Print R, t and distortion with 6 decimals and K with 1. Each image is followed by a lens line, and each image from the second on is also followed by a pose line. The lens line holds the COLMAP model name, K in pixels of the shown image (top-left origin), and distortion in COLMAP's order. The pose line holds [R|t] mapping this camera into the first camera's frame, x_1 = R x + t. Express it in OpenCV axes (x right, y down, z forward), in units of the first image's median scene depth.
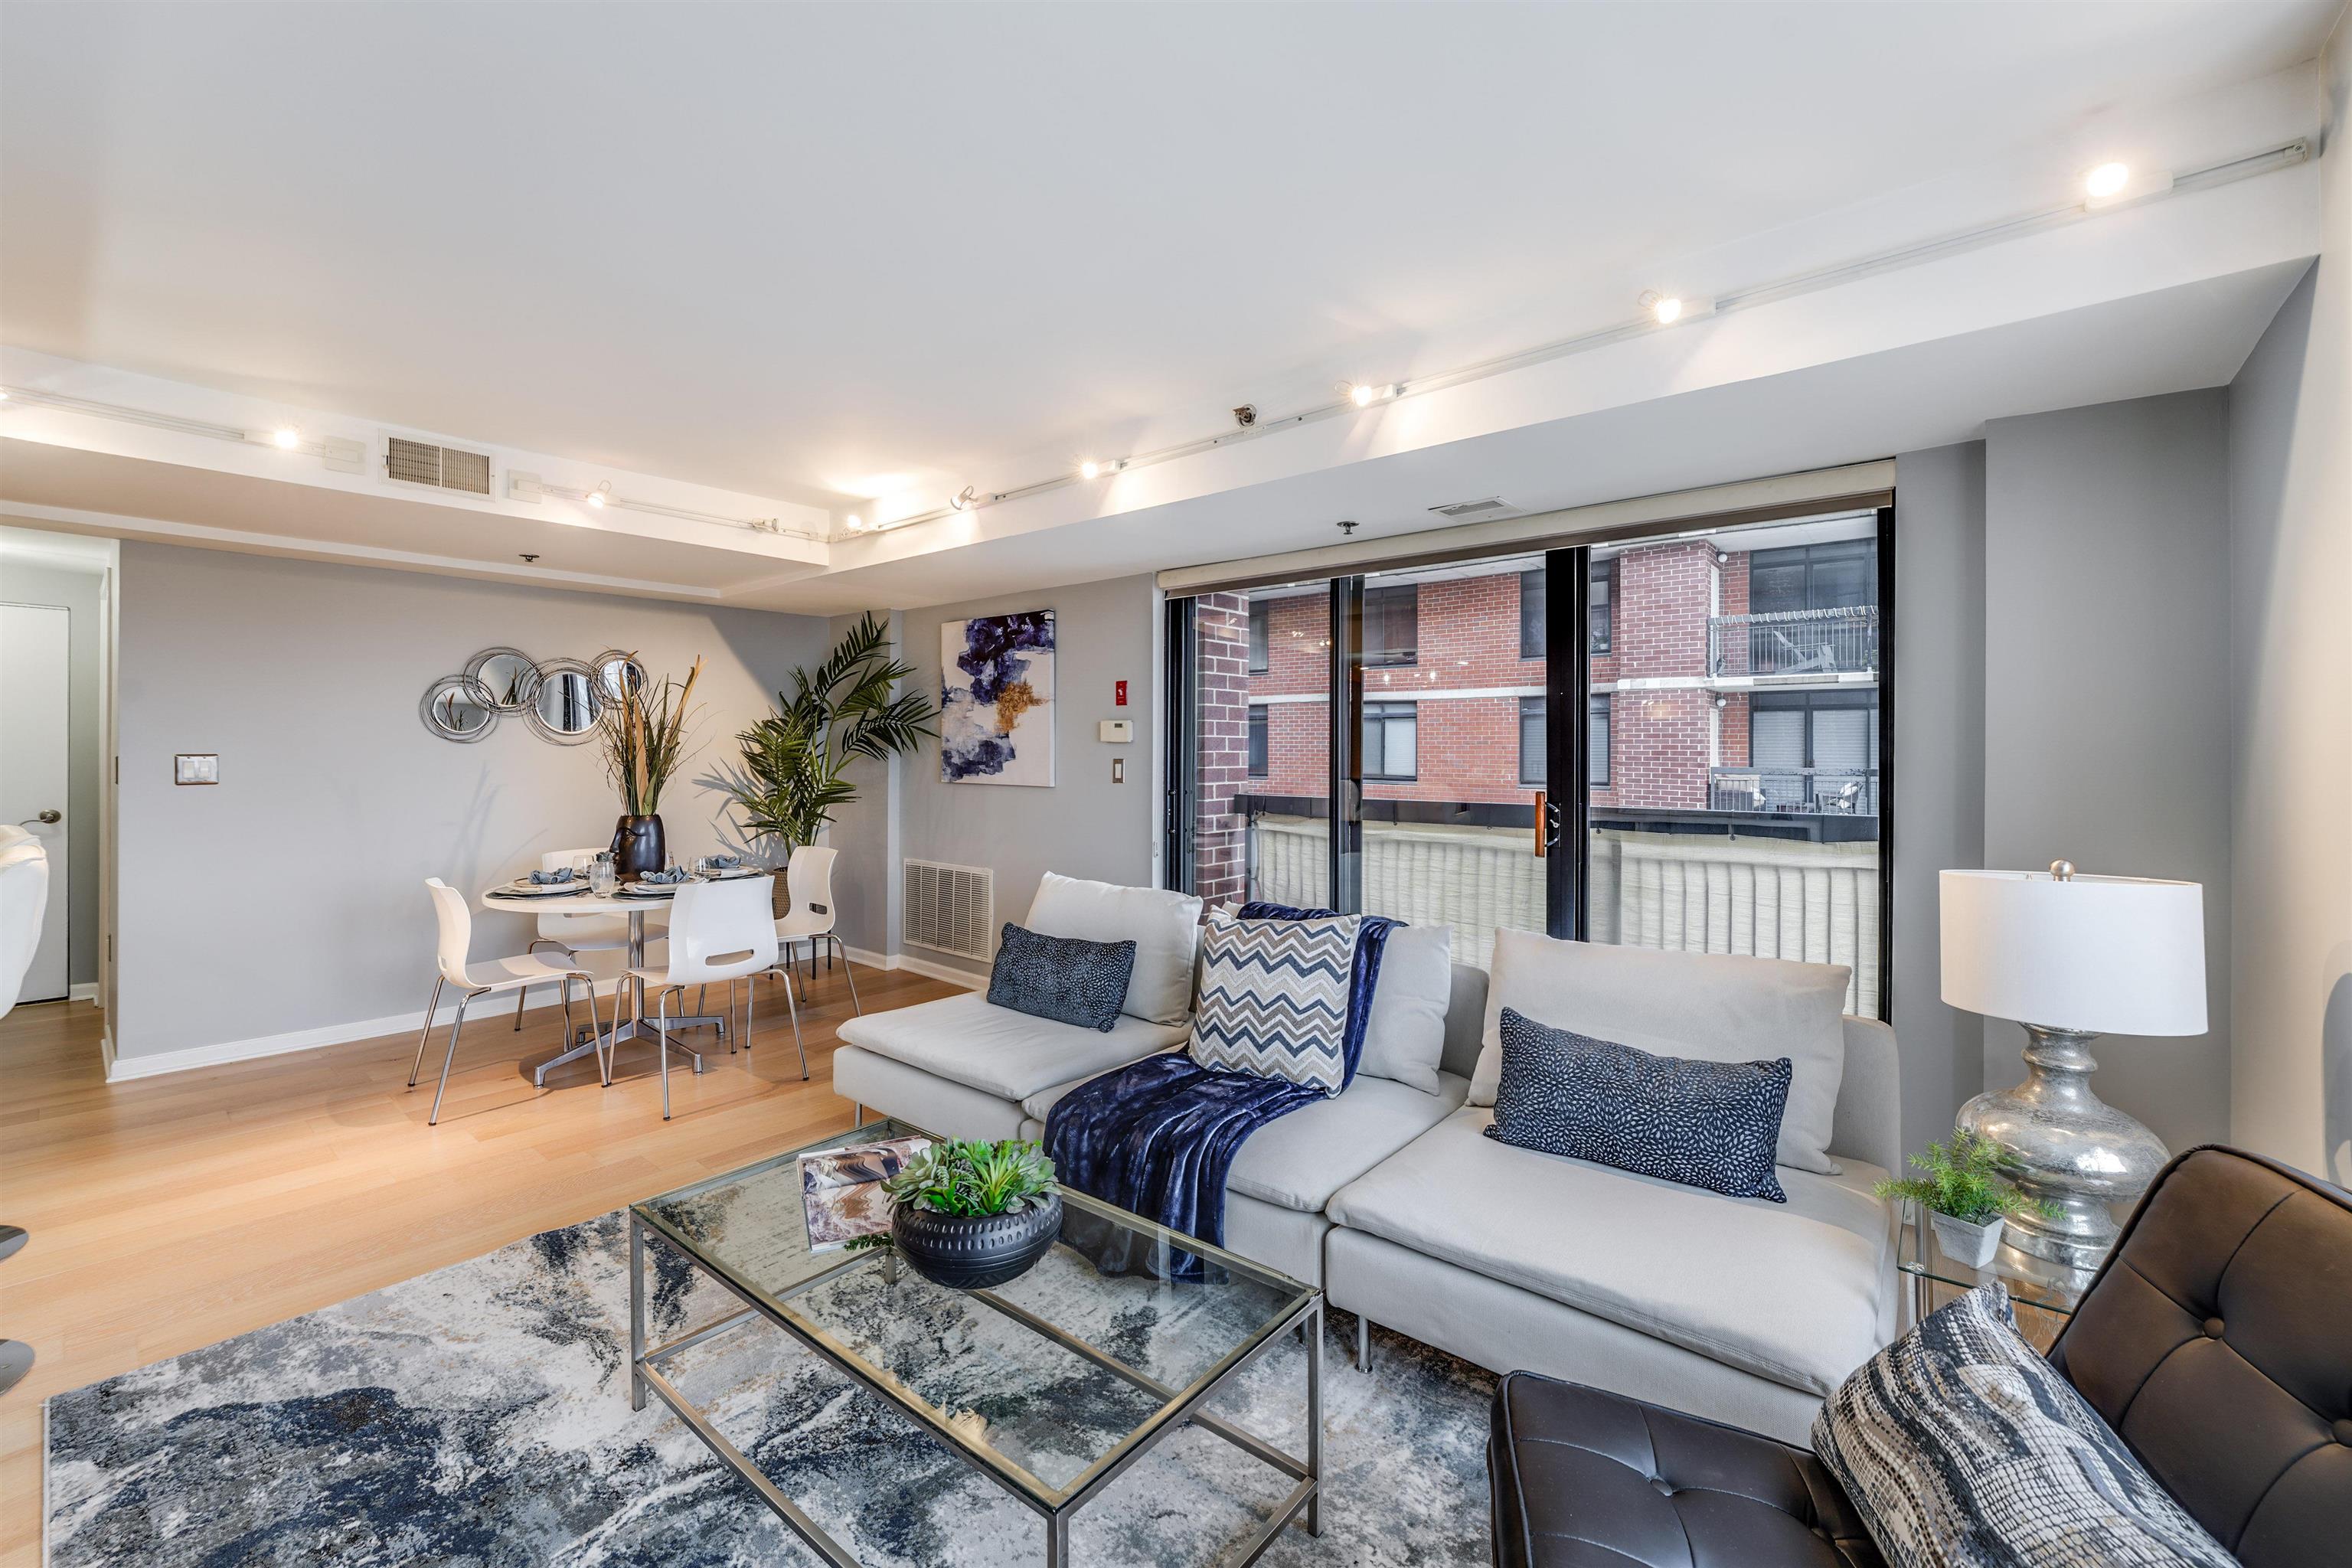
lens RADIAL K [[964.2, 0, 1171.3], [0, 964.2, 743.6], [0, 0, 1]] dist [-0.009359, 0.000825]
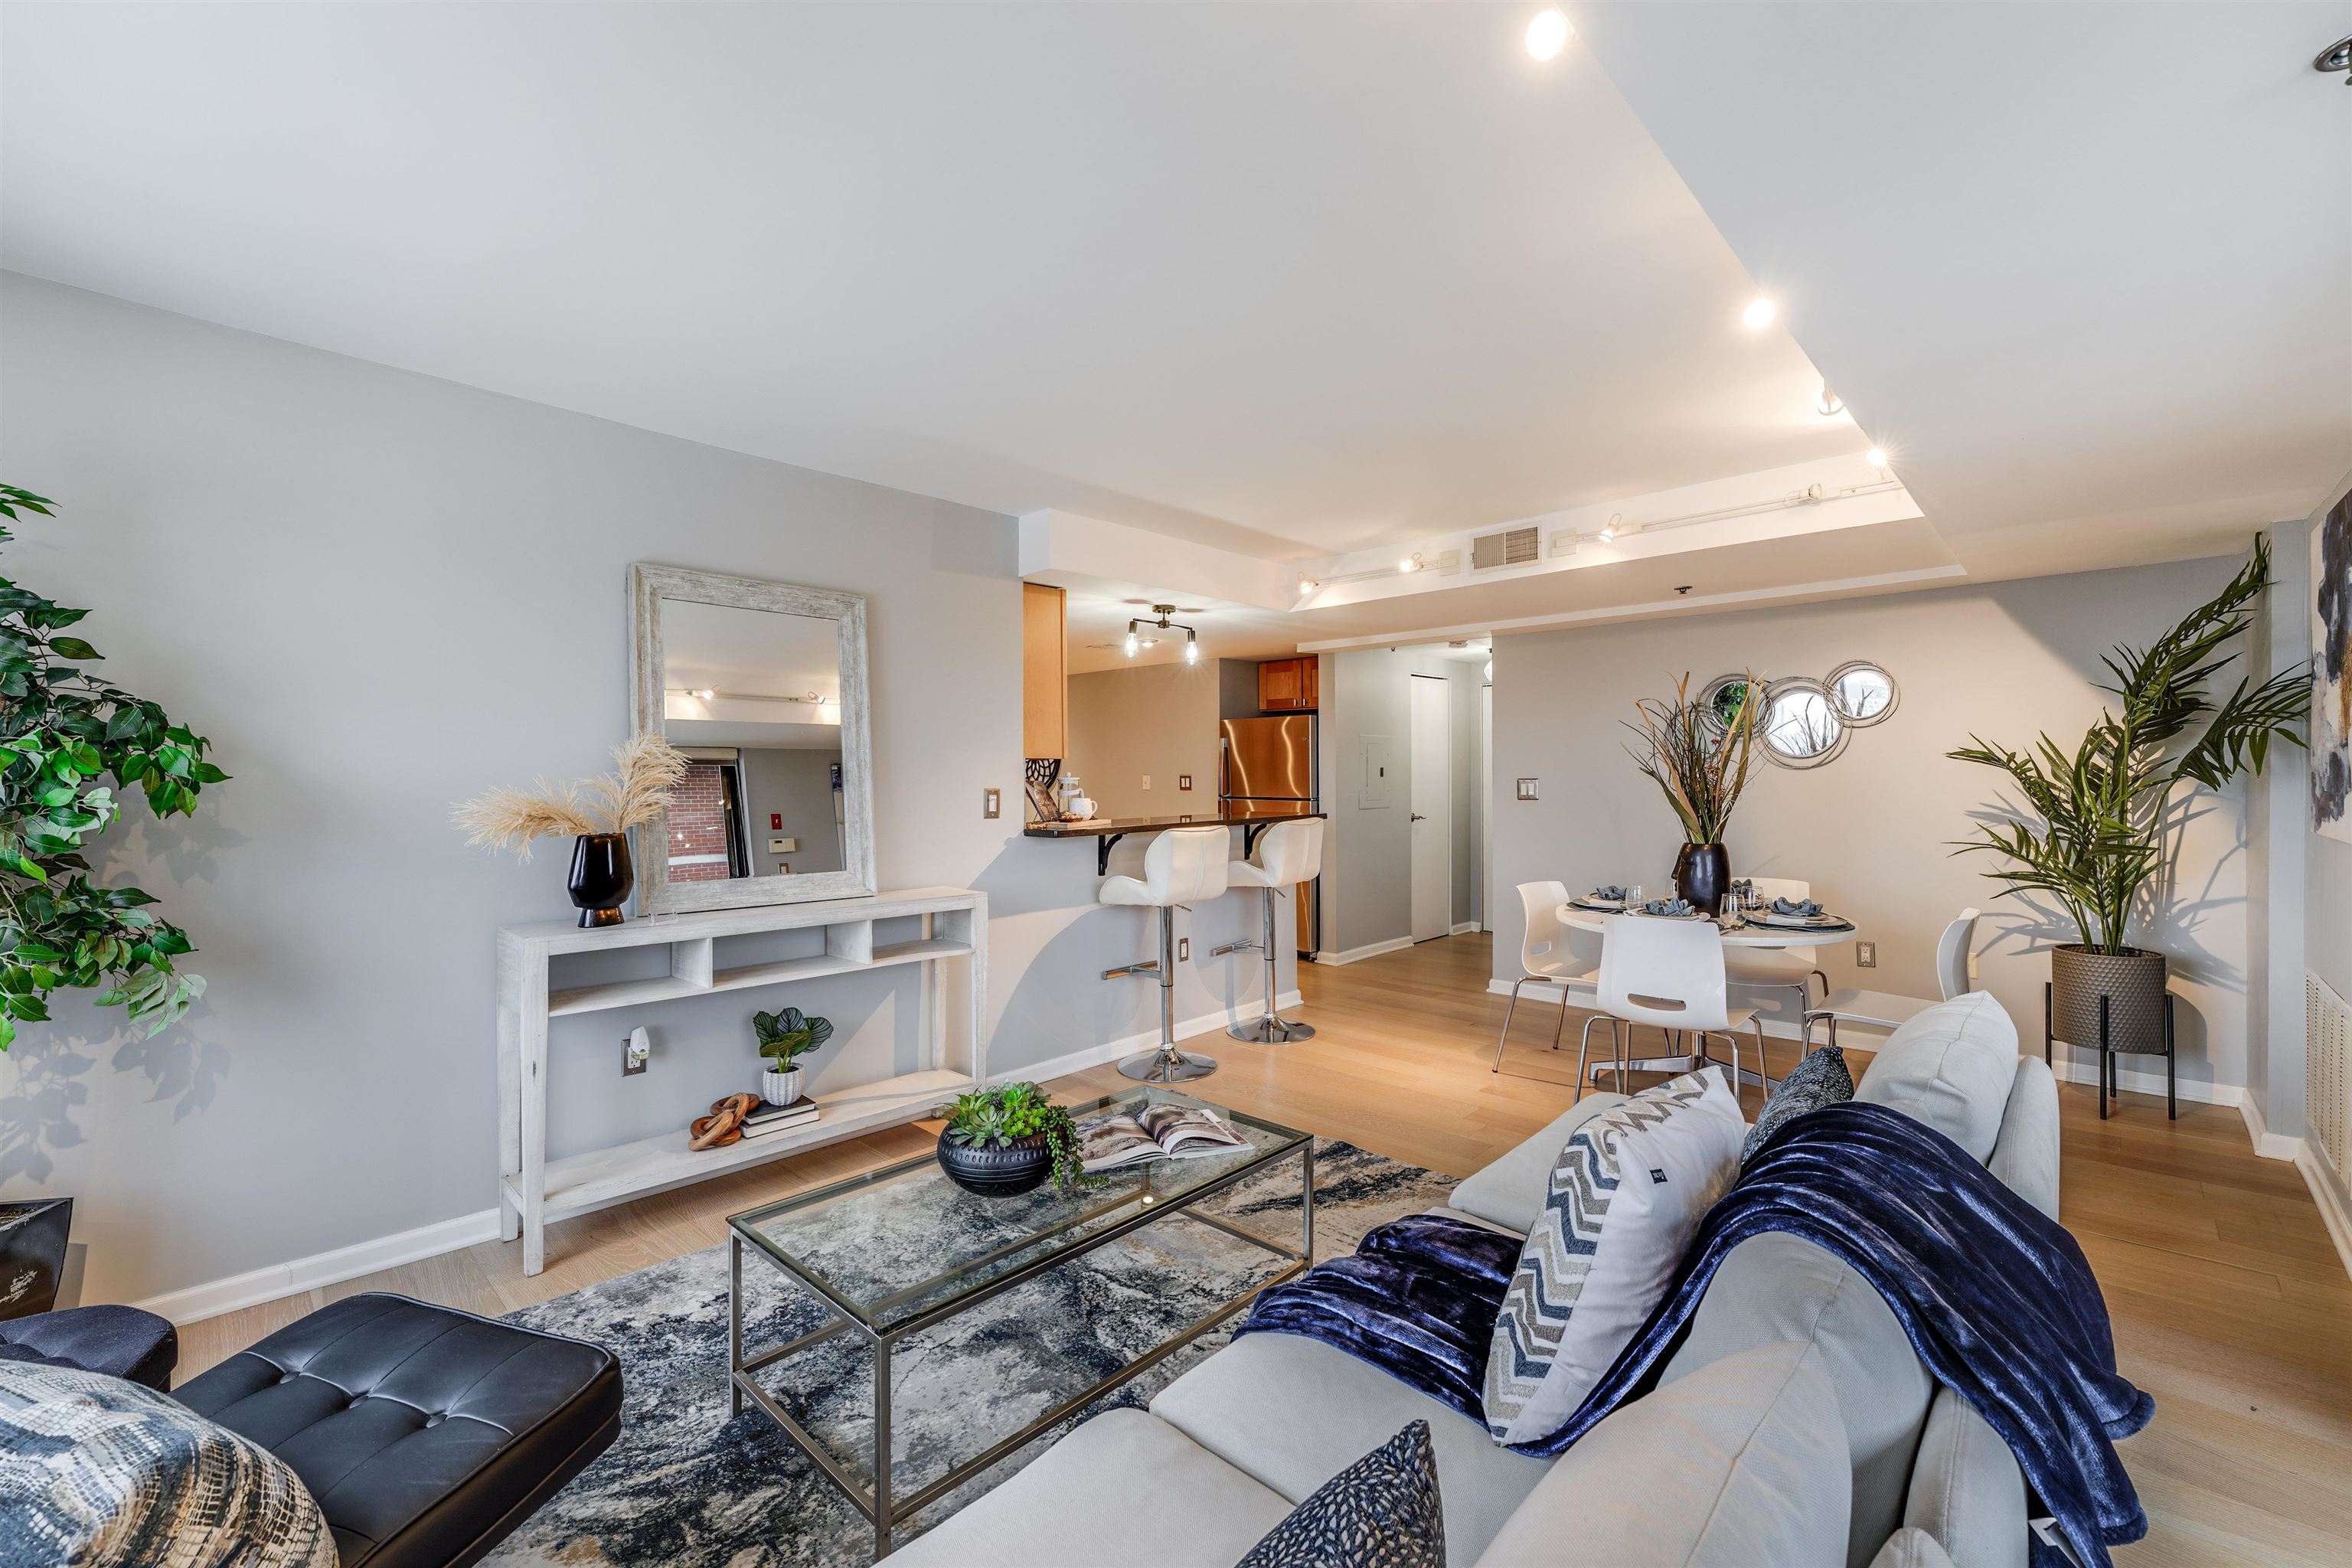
lens RADIAL K [[972.1, 0, 1173.4], [0, 972.1, 780.0], [0, 0, 1]] dist [0.000051, 0.000458]
pose [[-0.064524, 0.005105, -0.997903, 0.572182], [0.013149, 0.999904, 0.004265, 0.000769], [0.997830, -0.012846, -0.064585, 0.699386]]
